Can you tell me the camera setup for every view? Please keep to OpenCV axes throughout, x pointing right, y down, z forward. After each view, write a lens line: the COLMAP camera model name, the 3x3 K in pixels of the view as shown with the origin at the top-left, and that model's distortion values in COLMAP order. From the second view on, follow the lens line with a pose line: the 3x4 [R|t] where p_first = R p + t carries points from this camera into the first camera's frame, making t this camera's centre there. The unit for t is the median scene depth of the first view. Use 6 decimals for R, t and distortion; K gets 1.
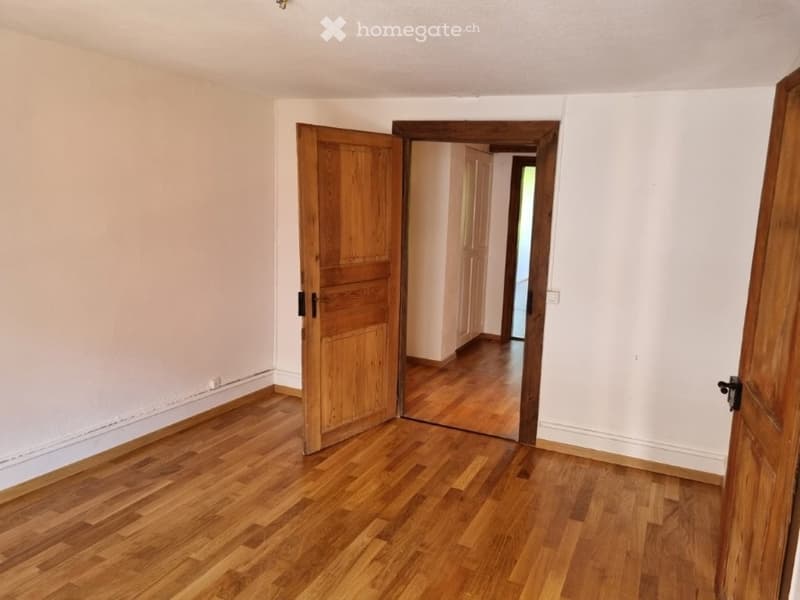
lens RADIAL K [[602.8, 0, 400.0], [0, 602.8, 300.0], [0, 0, 1]] dist [0.068731, -0.058094]
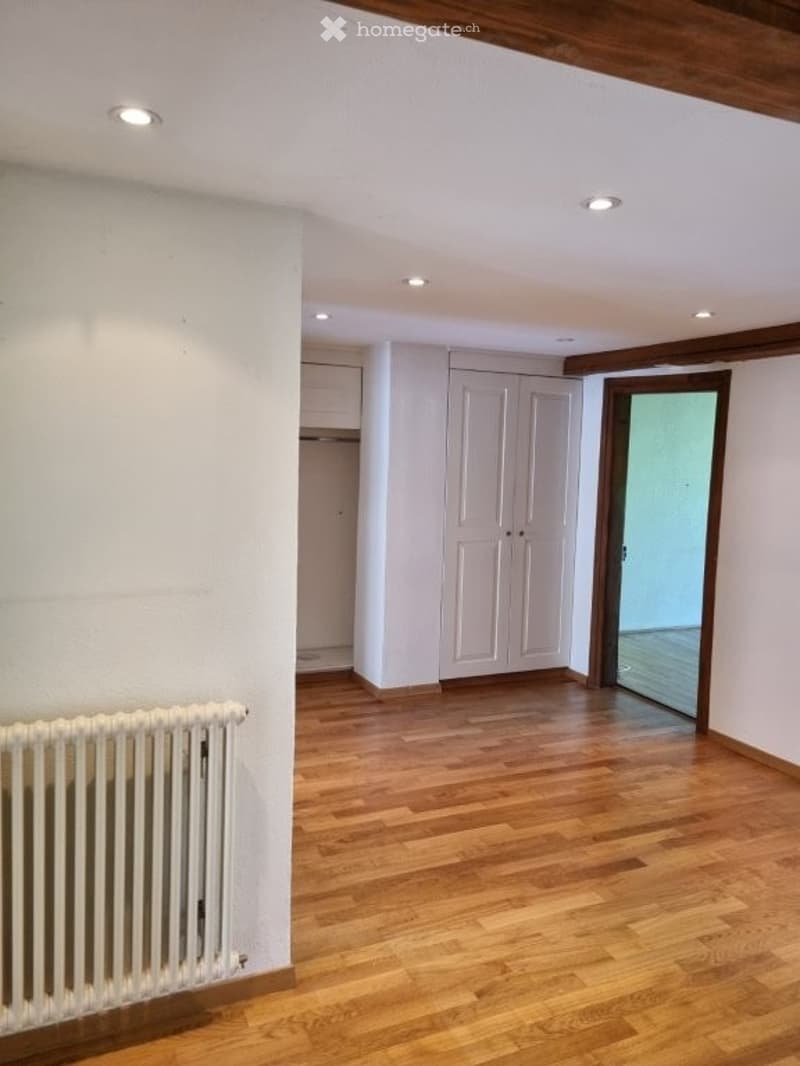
lens RADIAL K [[794.5, 0, 400.9], [0, 794.5, 526.6], [0, 0, 1]] dist [-0.002619, -0.000922]
pose [[0.761254, 0.048106, -0.646668, 0.698702], [-0.109192, 0.992514, -0.054708, -0.033154], [0.639195, 0.112258, 0.760808, 0.360645]]
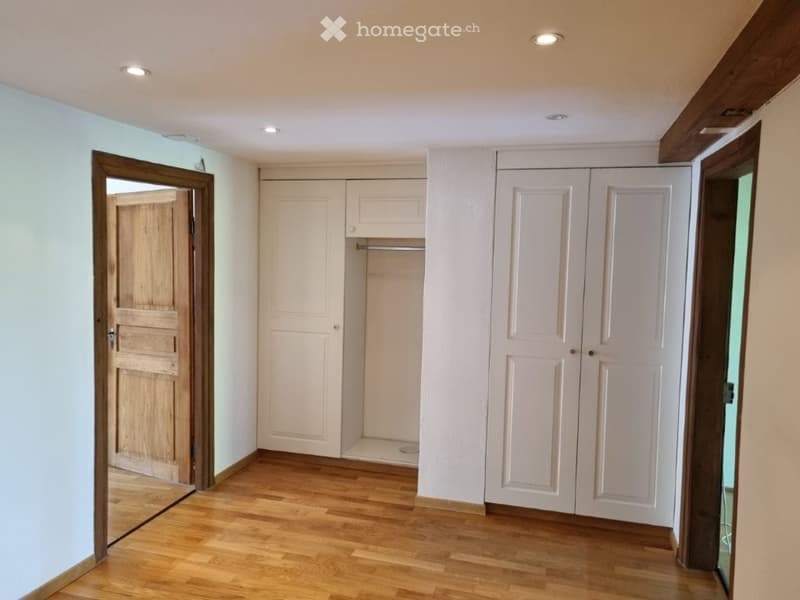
lens RADIAL K [[602.8, 0, 400.0], [0, 602.8, 300.0], [0, 0, 1]] dist [0.068731, -0.058094]
pose [[0.156908, 0.033549, -0.987043, 0.778985], [-0.180886, 0.983493, 0.004674, -0.119242], [0.970907, 0.177809, 0.160386, 0.914872]]
